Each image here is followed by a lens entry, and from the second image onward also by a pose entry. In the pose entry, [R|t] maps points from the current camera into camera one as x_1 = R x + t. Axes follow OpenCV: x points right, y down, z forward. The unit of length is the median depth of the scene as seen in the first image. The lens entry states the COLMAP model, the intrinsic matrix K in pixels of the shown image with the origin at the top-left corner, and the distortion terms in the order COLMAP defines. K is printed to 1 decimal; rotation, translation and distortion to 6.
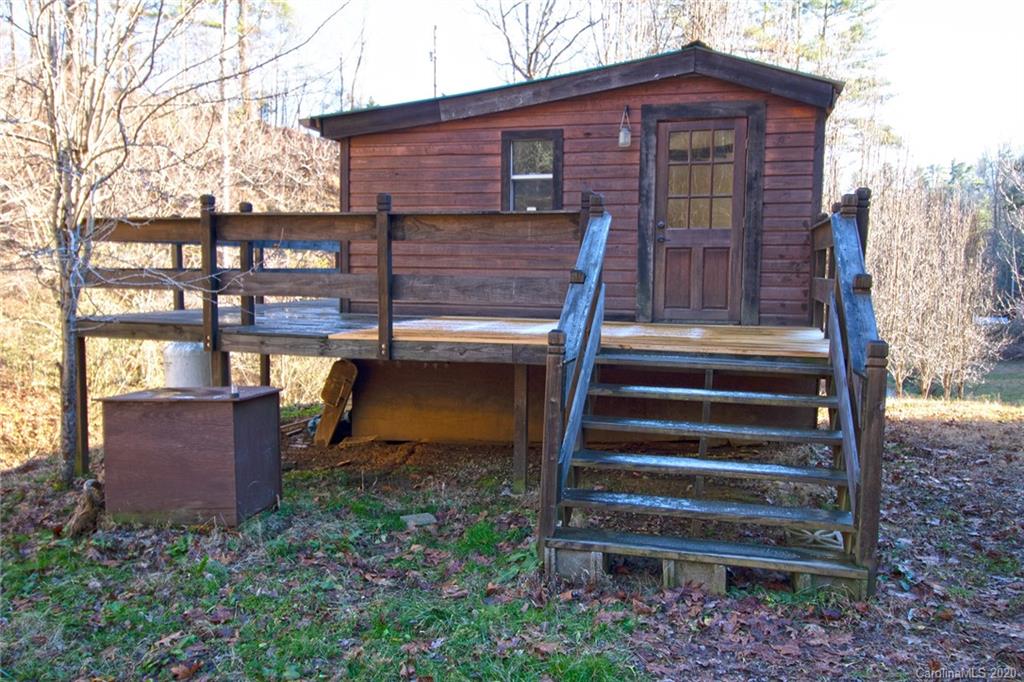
lens RADIAL K [[802.1, 0, 511.3], [0, 802.1, 331.1], [0, 0, 1]] dist [0.018344, -0.004207]
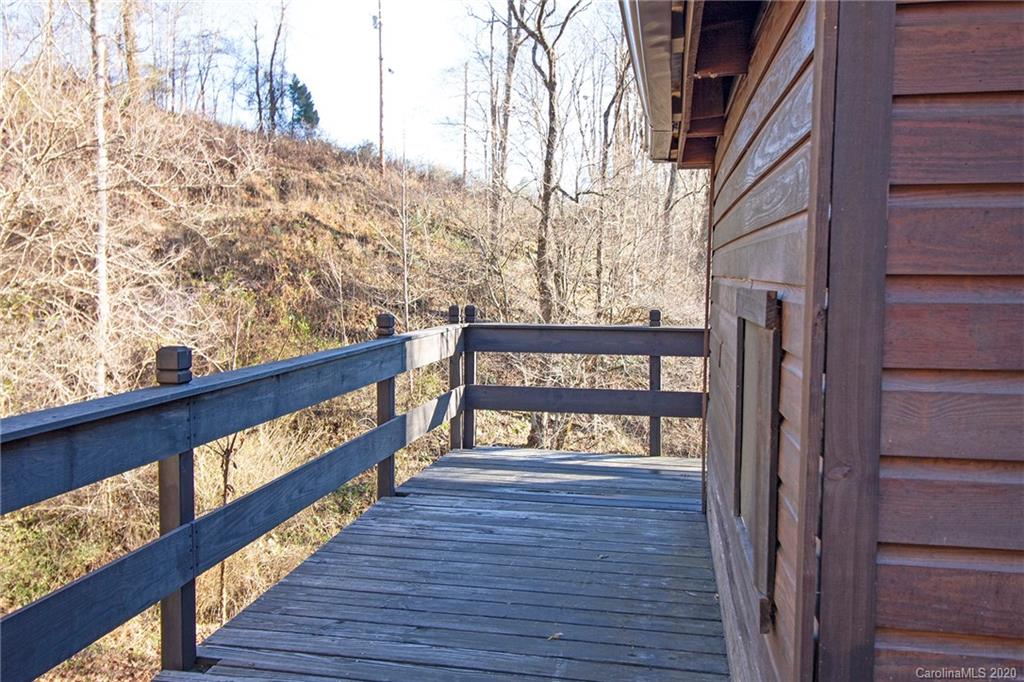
lens RADIAL K [[802.1, 0, 511.3], [0, 802.1, 331.1], [0, 0, 1]] dist [0.018344, -0.004207]
pose [[0.993922, -0.024994, 0.107212, -0.058606], [0.024313, 0.999675, 0.007655, -0.037725], [-0.107369, -0.005002, 0.994207, 0.190302]]
